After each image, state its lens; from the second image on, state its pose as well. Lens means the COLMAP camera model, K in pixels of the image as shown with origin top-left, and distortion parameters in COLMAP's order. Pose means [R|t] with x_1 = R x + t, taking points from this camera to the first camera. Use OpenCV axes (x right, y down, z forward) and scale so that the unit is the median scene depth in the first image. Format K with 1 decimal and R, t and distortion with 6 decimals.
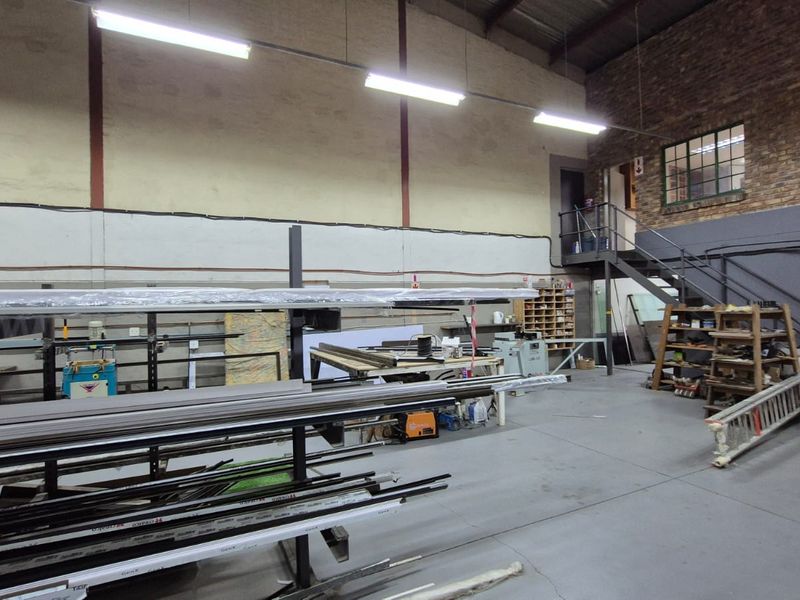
lens RADIAL K [[433.3, 0, 397.8], [0, 433.3, 302.3], [0, 0, 1]] dist [0.000398, -0.000741]
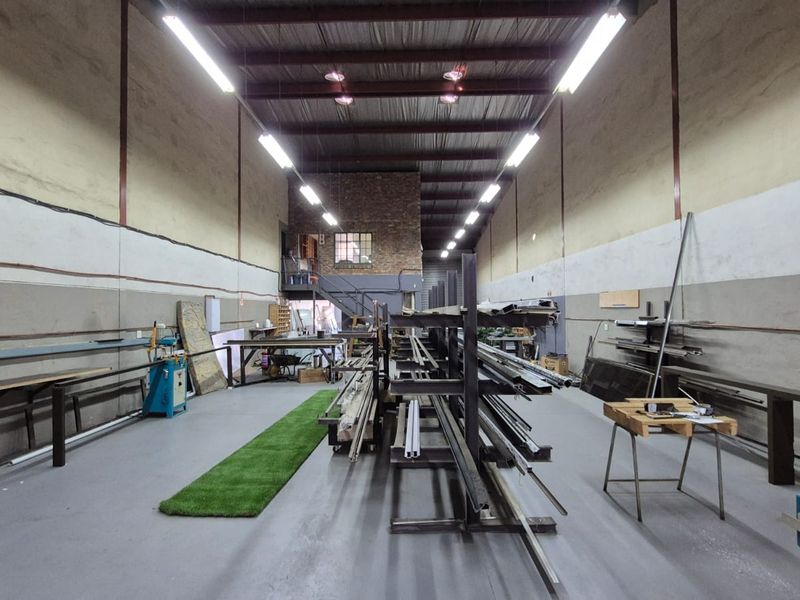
lens RADIAL K [[433.3, 0, 397.8], [0, 433.3, 302.3], [0, 0, 1]] dist [0.000398, -0.000741]
pose [[0.457100, 0.035548, 0.888705, -1.014134], [-0.002013, 0.999240, -0.038934, 0.020100], [-0.889413, 0.016008, 0.456824, -0.112133]]
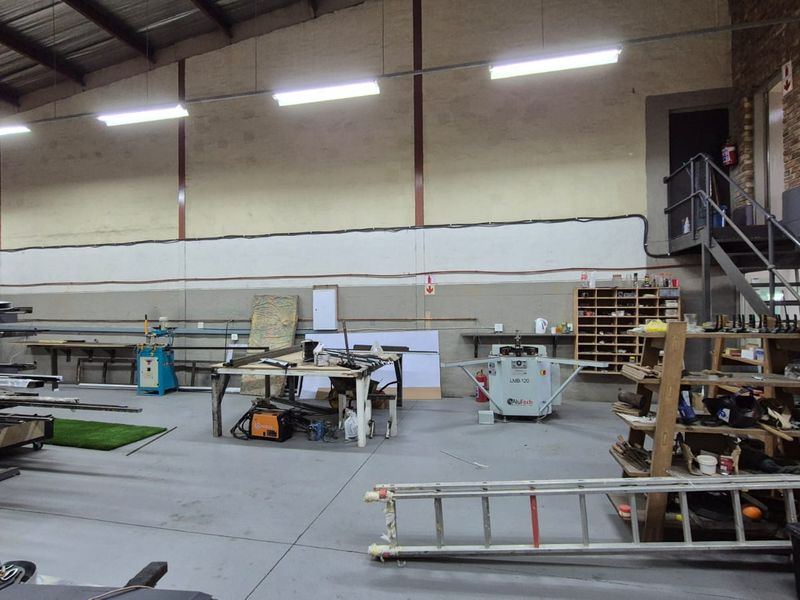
lens RADIAL K [[433.3, 0, 397.8], [0, 433.3, 302.3], [0, 0, 1]] dist [0.000398, -0.000741]
pose [[0.780380, 0.007121, -0.625265, 0.578677], [-0.004449, 0.999973, 0.005837, -0.012683], [0.625290, -0.001773, 0.780390, 0.237392]]
